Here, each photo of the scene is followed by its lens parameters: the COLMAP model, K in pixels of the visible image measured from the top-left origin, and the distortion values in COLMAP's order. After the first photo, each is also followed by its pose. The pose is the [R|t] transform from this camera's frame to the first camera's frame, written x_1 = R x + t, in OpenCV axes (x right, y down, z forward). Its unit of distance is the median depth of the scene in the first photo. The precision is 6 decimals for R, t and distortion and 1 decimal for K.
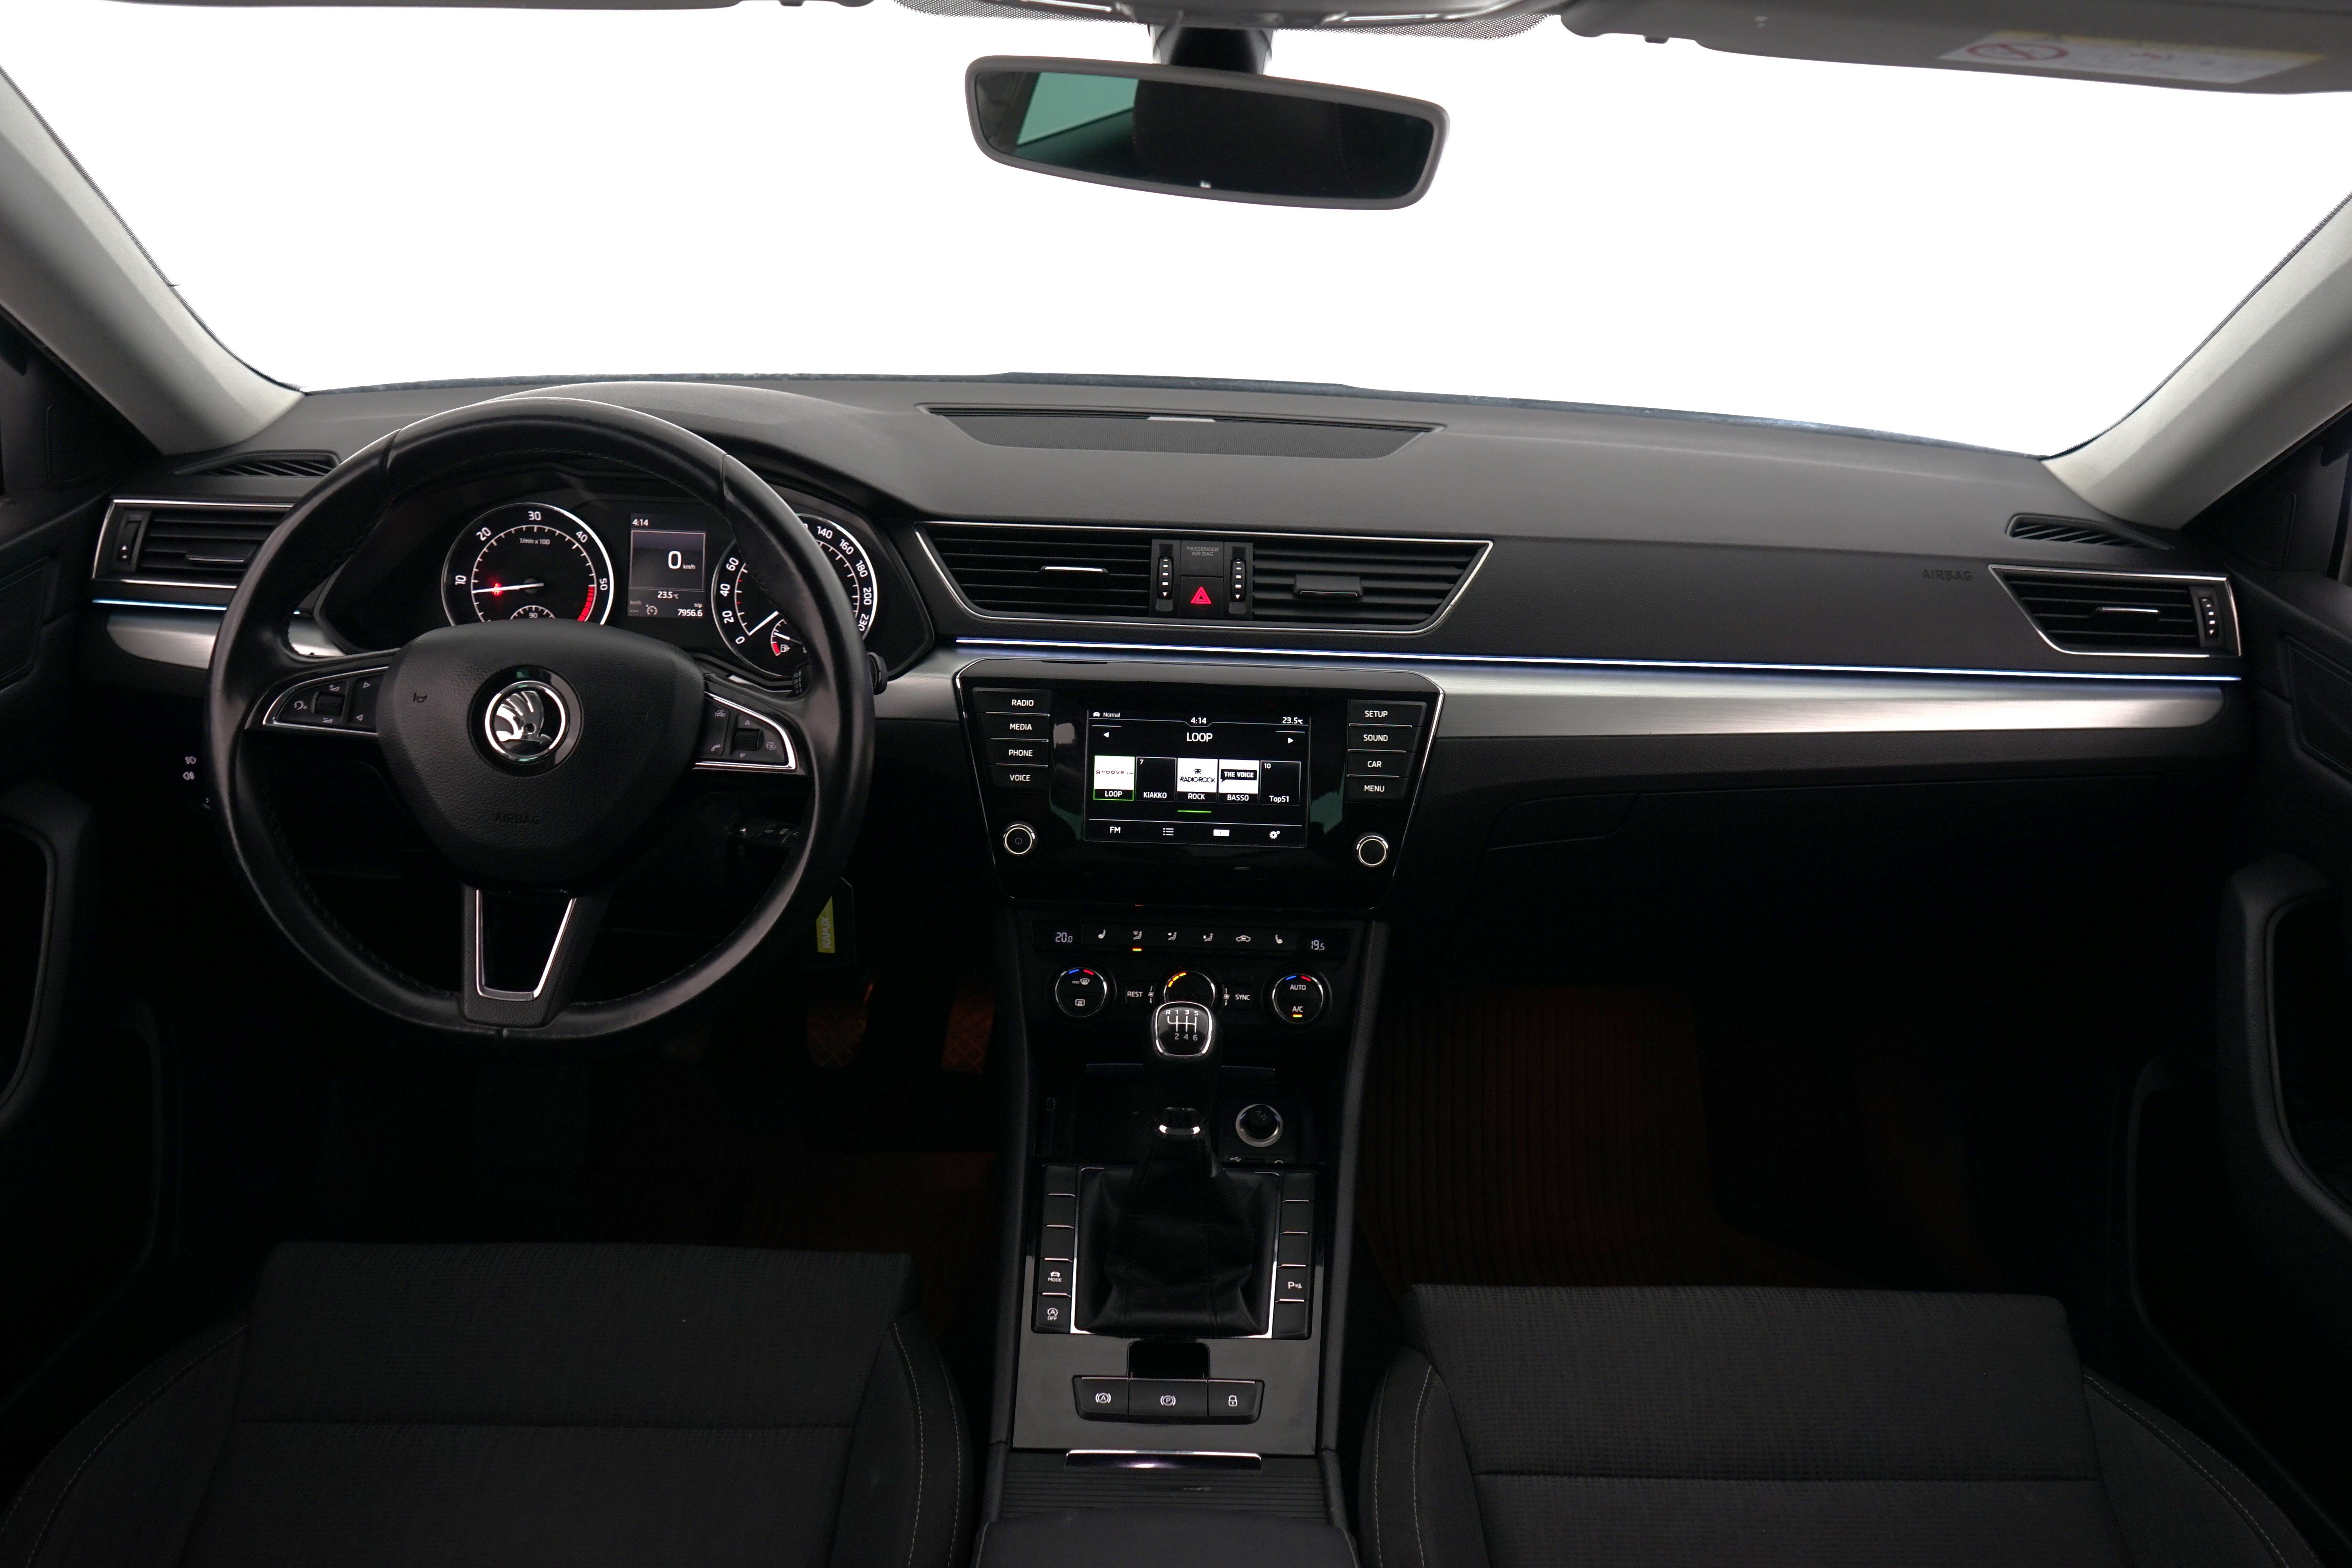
lens RADIAL K [[1891.2, 0, 1174.2], [0, 1891.2, 801.4], [0, 0, 1]] dist [-0.005290, -0.001454]
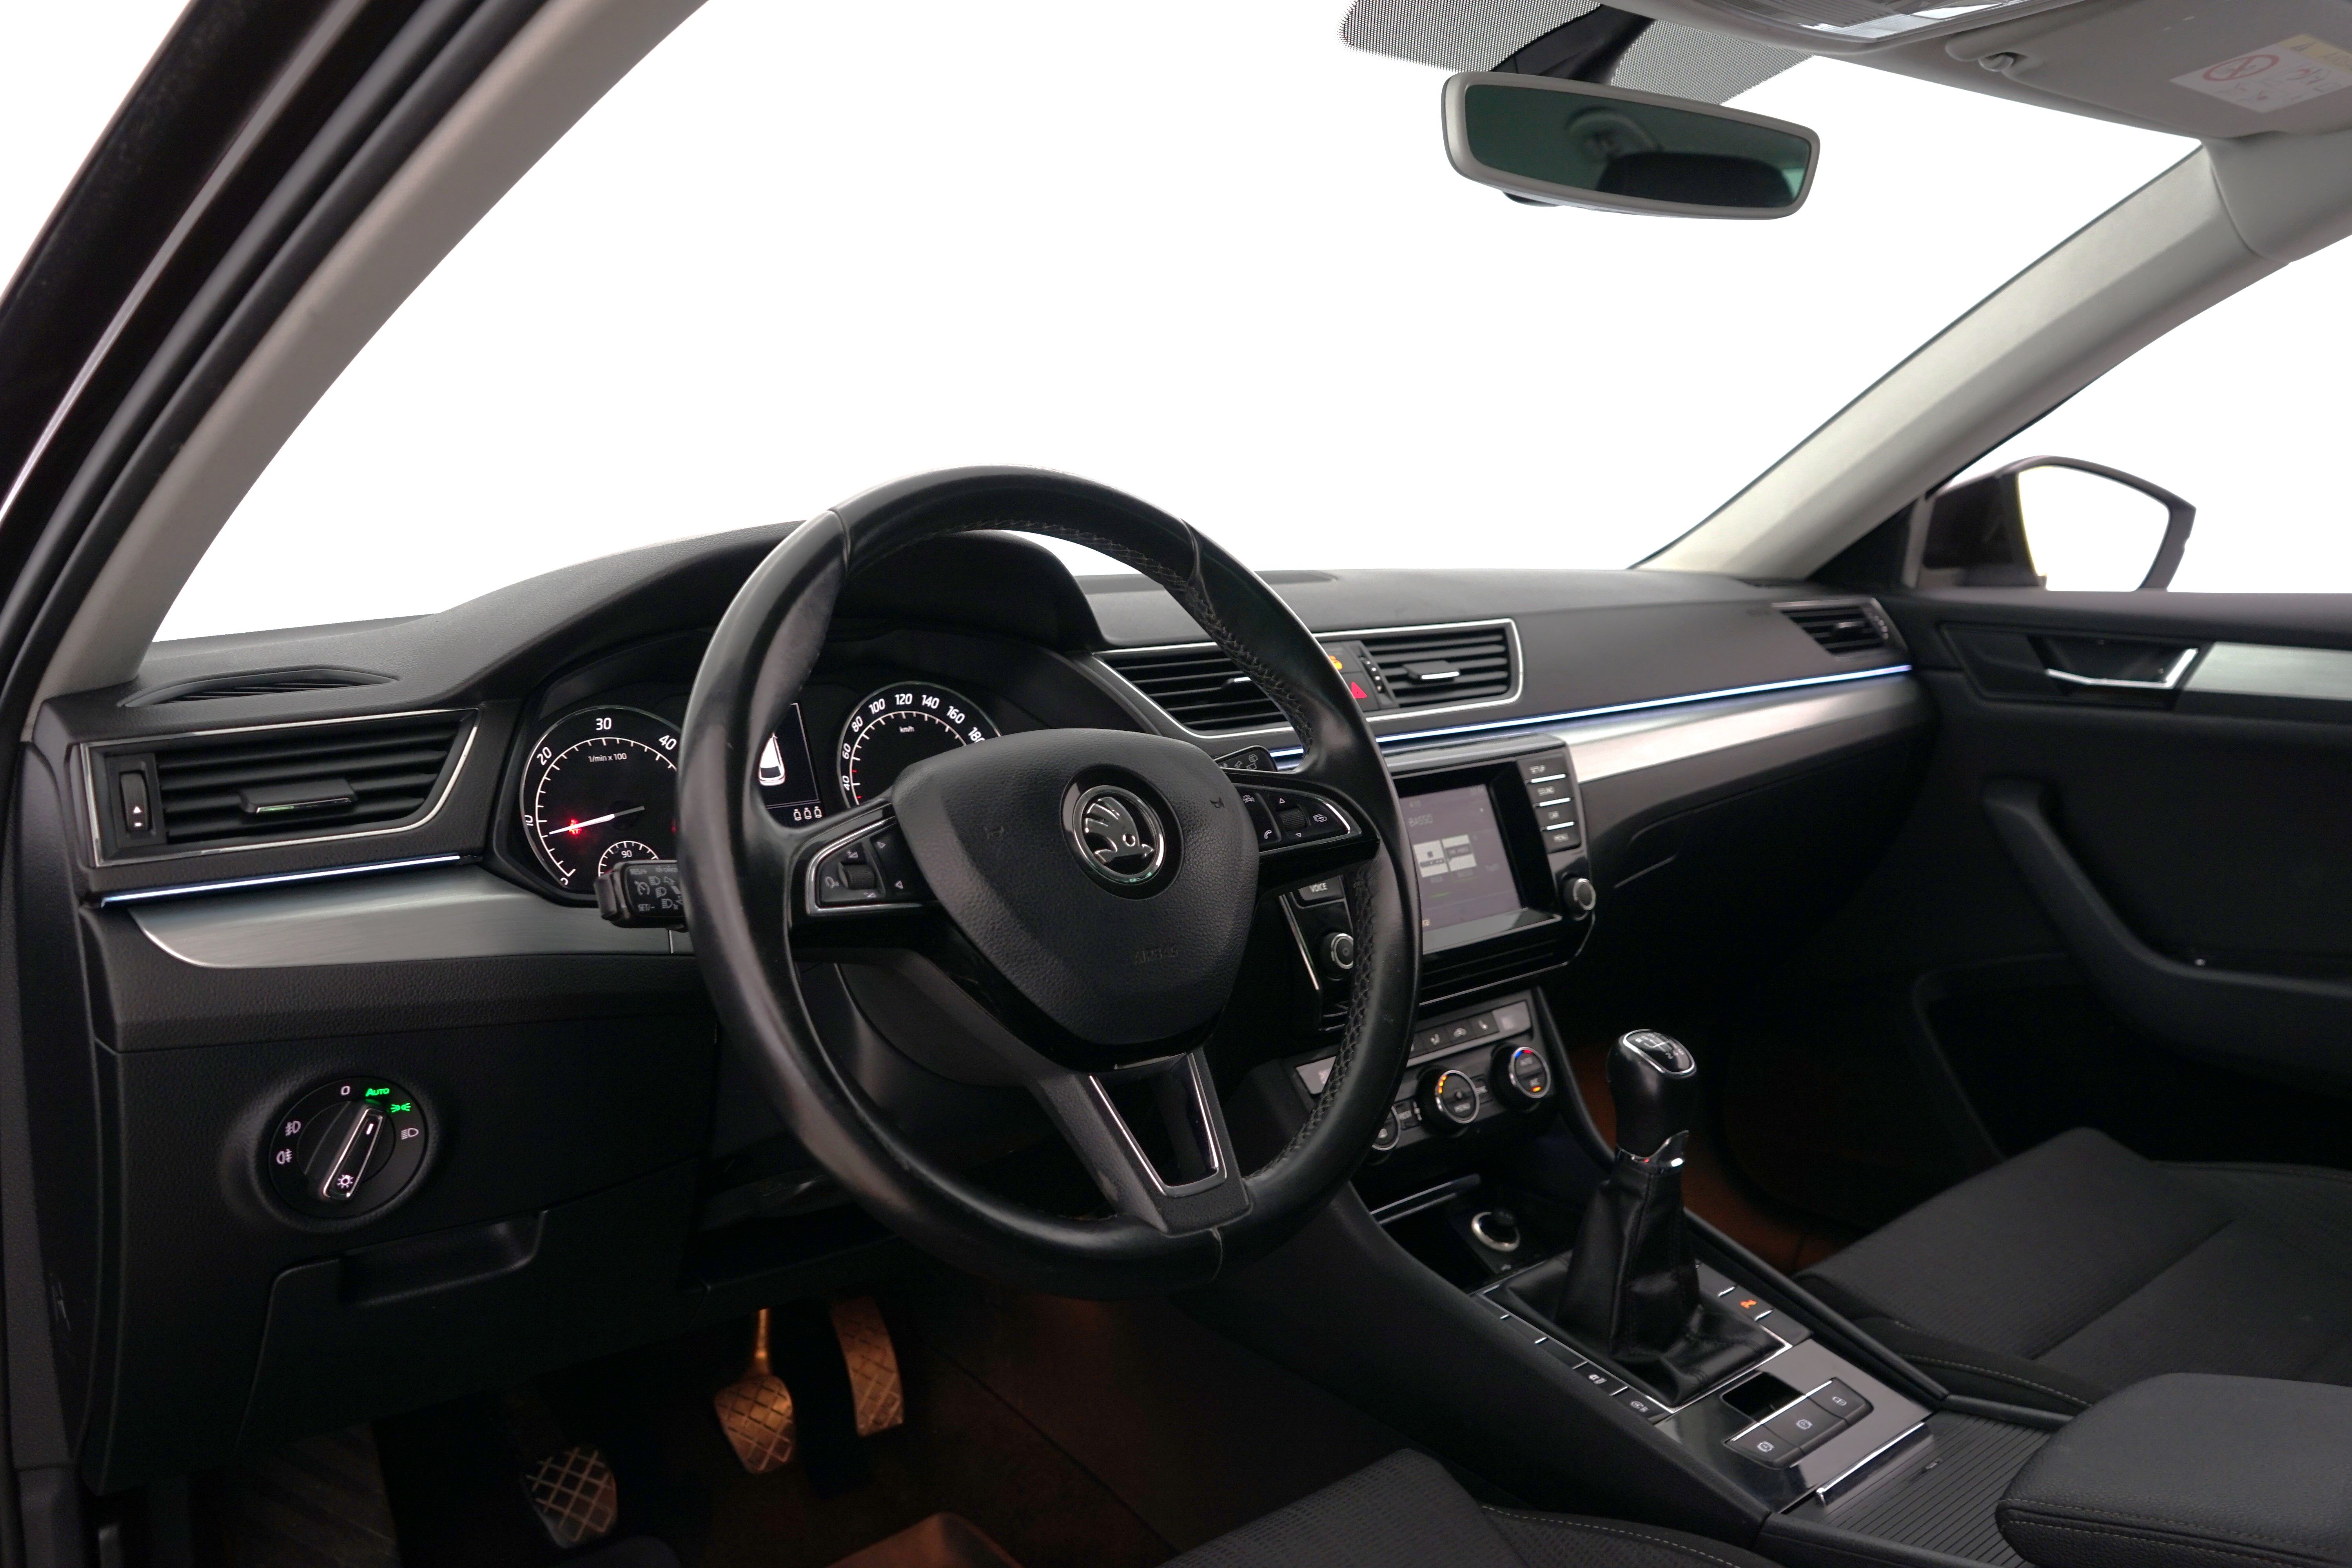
lens RADIAL K [[1891.2, 0, 1186.7], [0, 1891.2, 768.3], [0, 0, 1]] dist [-0.005290, -0.001454]
pose [[0.757012, -0.139920, 0.638243, -0.673983], [0.296458, 0.944025, -0.144670, 0.044238], [-0.582276, 0.298729, 0.756119, 0.318570]]
